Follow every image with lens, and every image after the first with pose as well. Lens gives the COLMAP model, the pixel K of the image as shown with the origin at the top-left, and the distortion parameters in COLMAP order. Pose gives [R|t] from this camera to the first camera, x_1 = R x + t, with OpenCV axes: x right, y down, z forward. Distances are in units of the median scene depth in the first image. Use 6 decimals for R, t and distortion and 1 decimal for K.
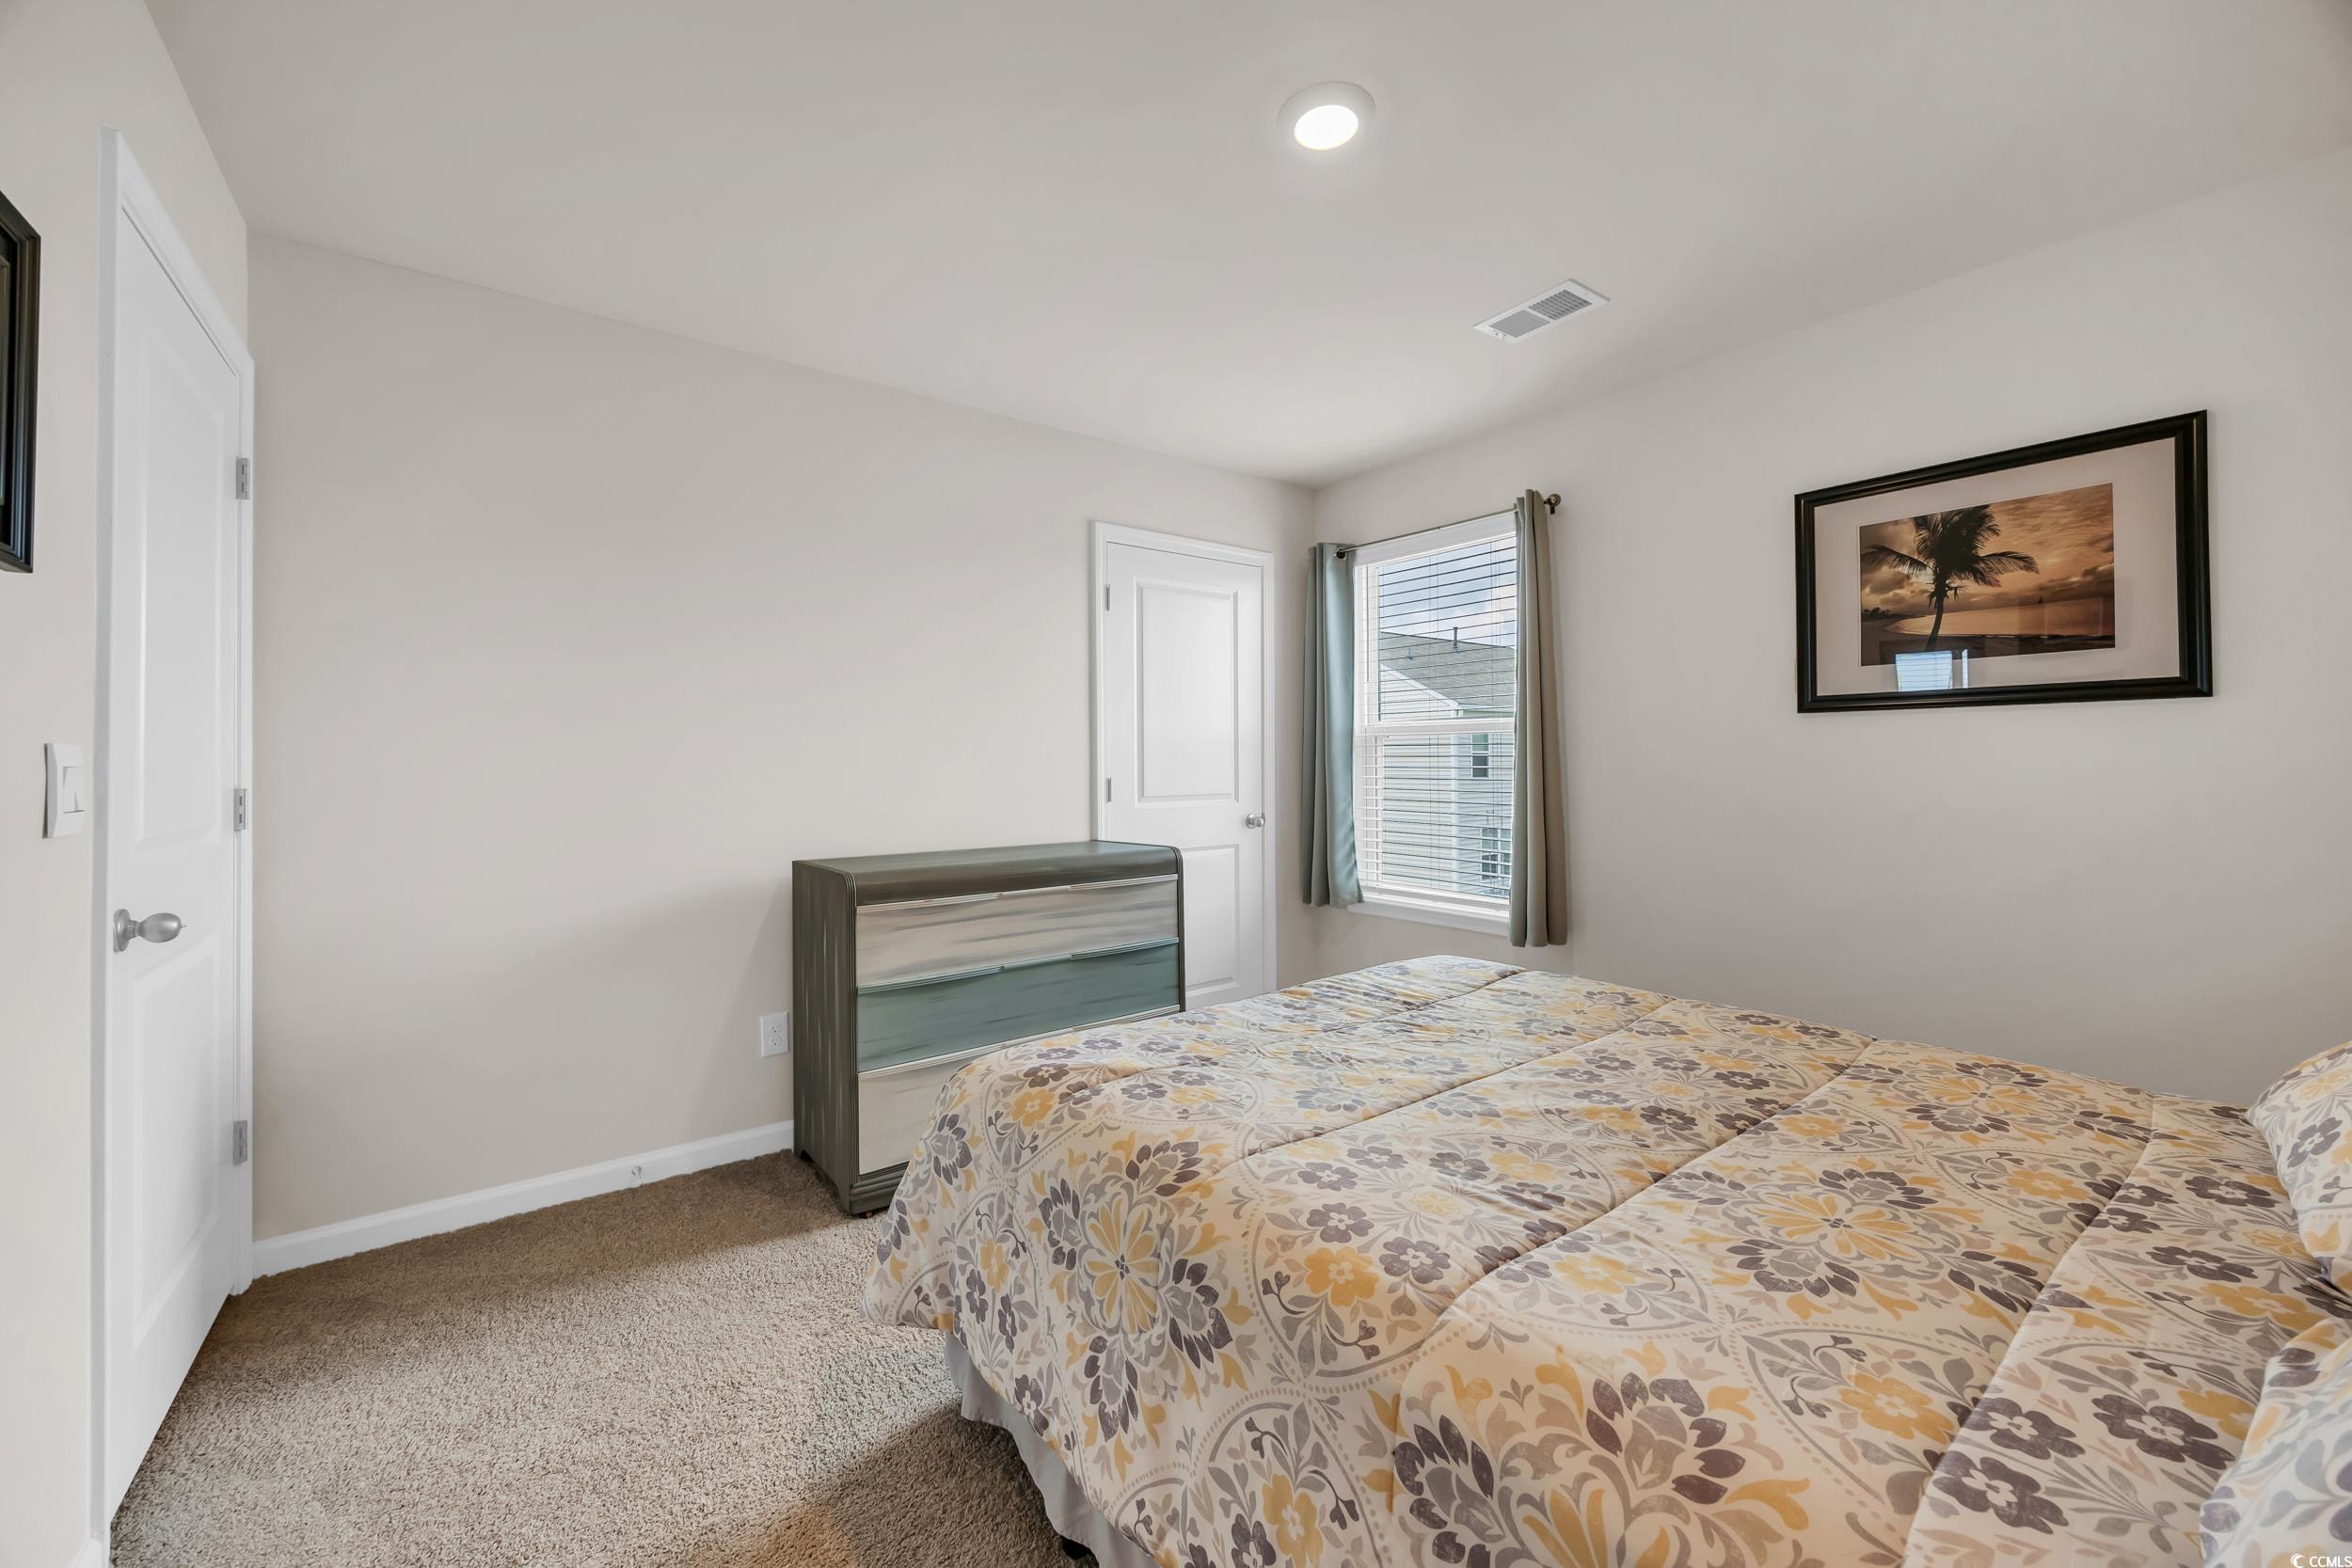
lens RADIAL K [[884.7, 0, 1168.9], [0, 884.7, 780.0], [0, 0, 1]] dist [-0.003356, 0.000028]
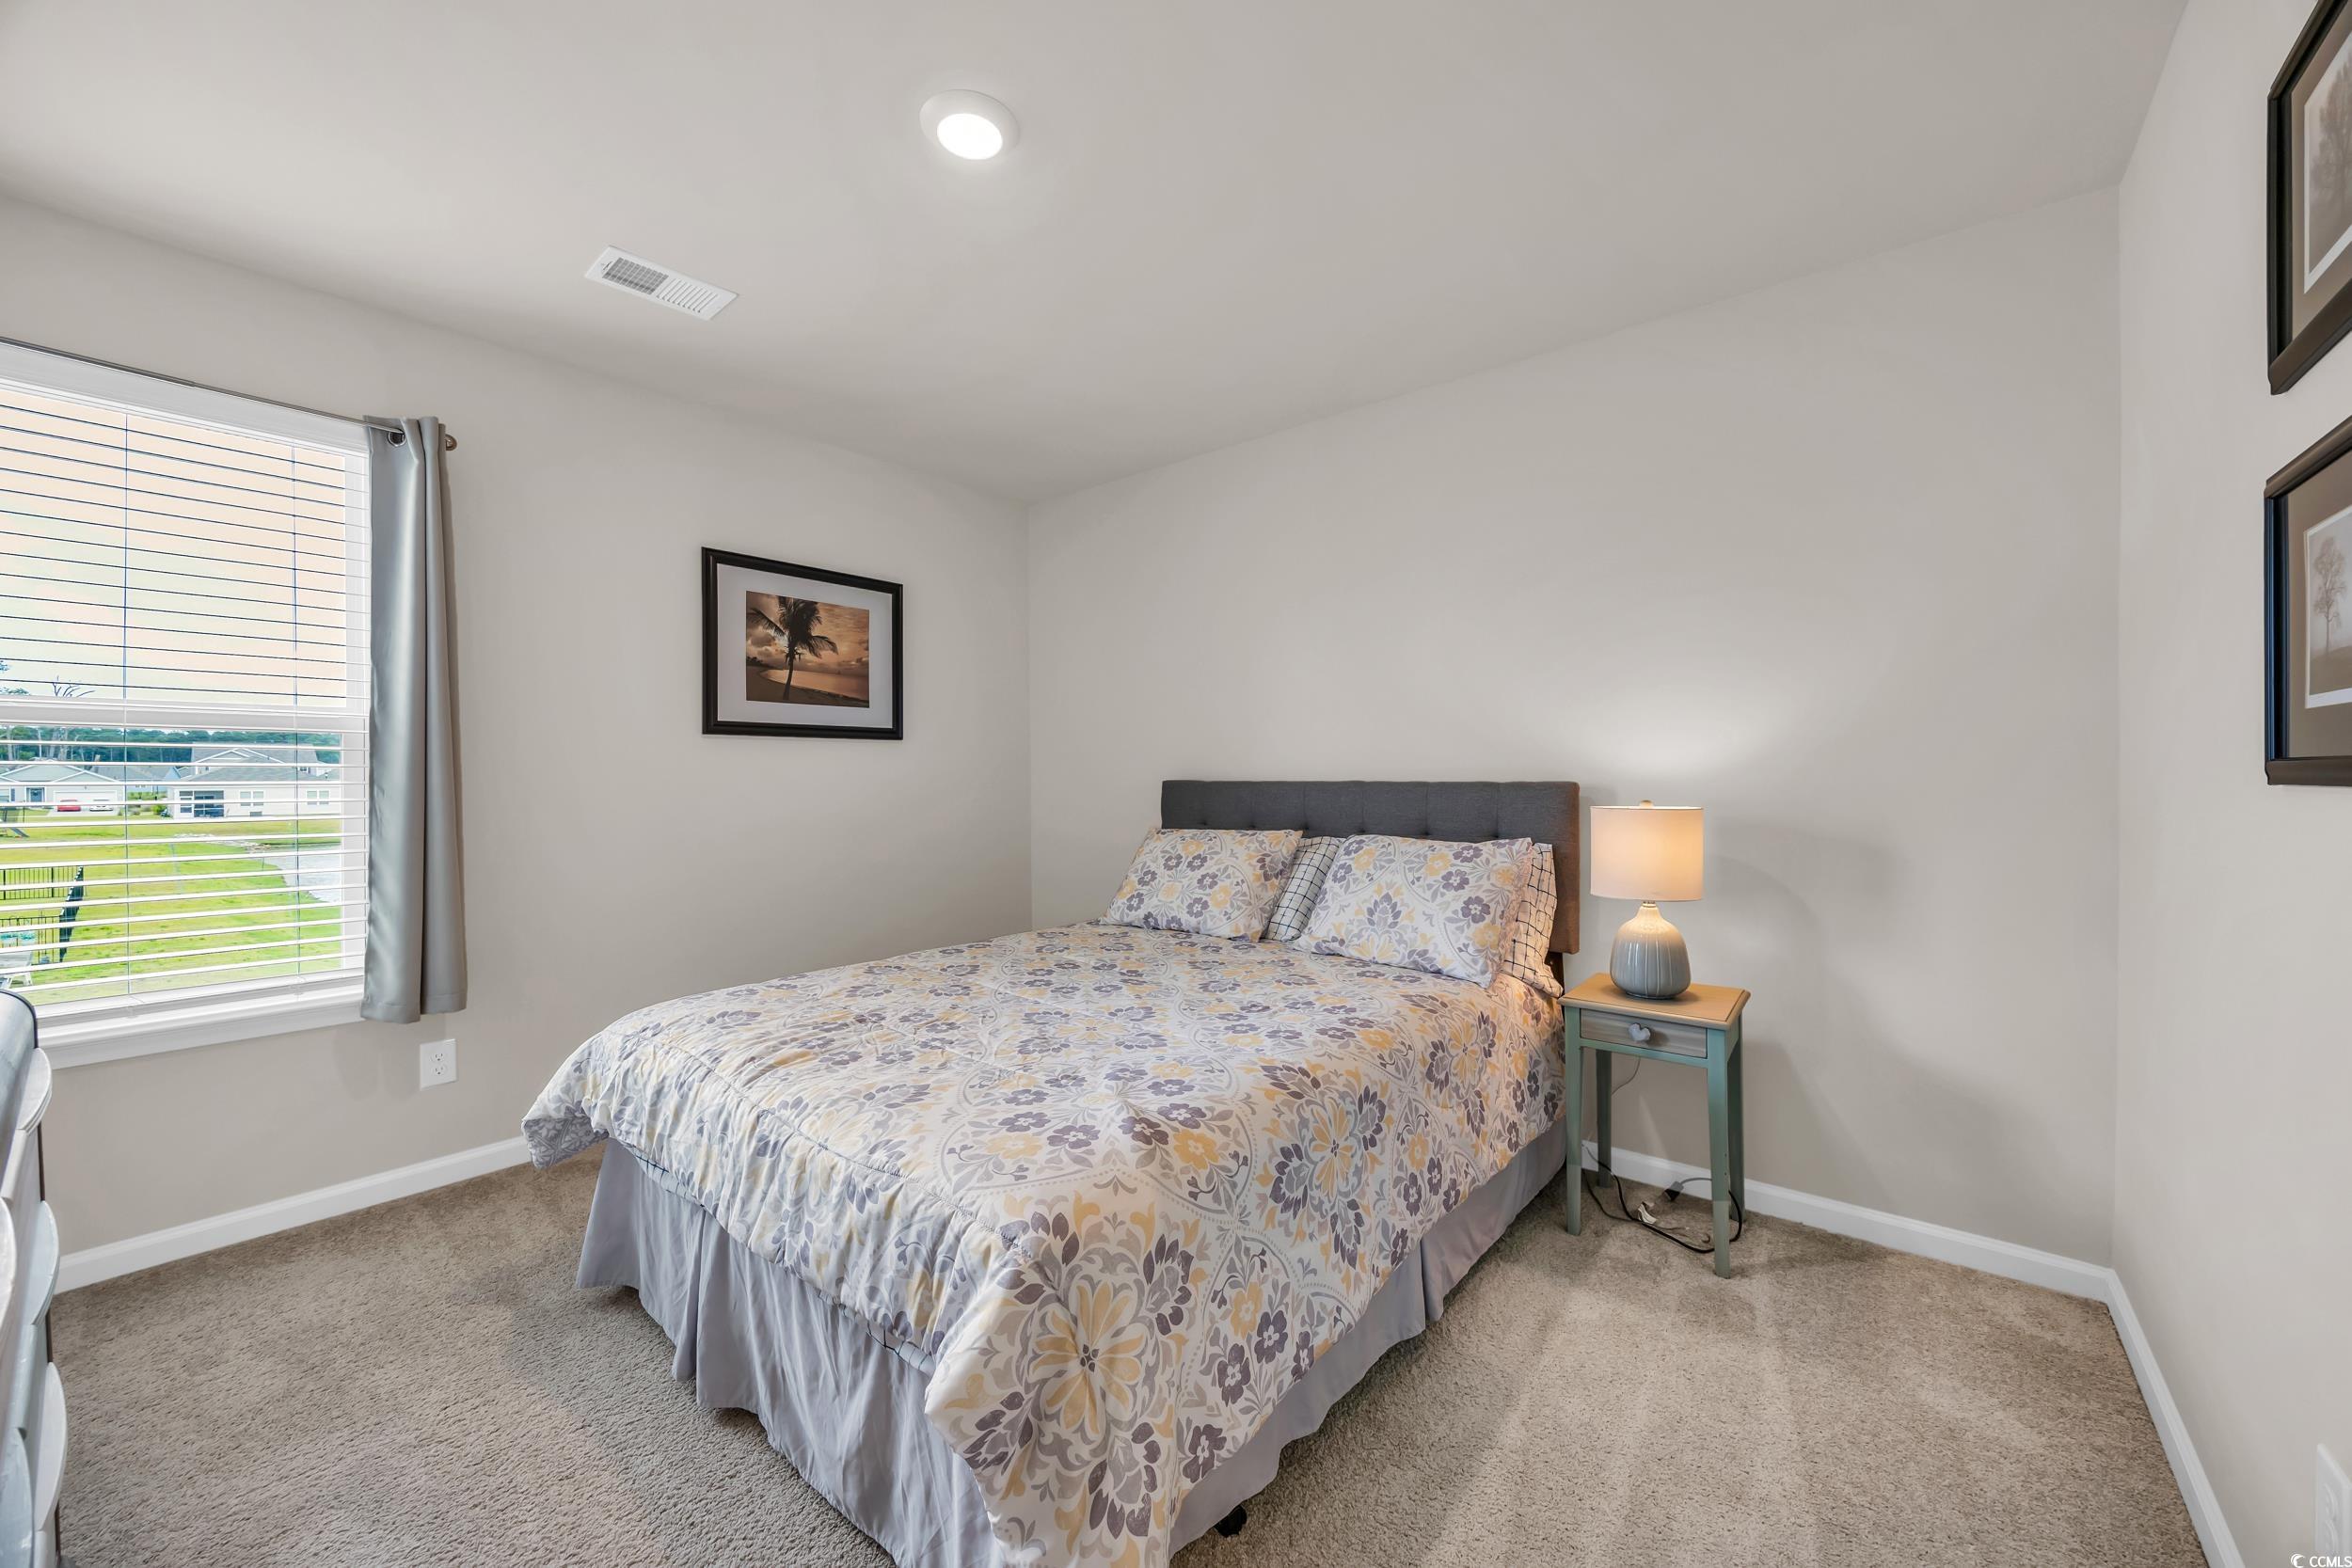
lens RADIAL K [[884.7, 0, 1168.9], [0, 884.7, 780.0], [0, 0, 1]] dist [-0.003356, 0.000028]
pose [[-0.225296, 0.002170, 0.974288, -0.644892], [0.026150, 0.999651, 0.003821, -0.004789], [-0.973939, 0.026338, -0.225274, 0.768804]]
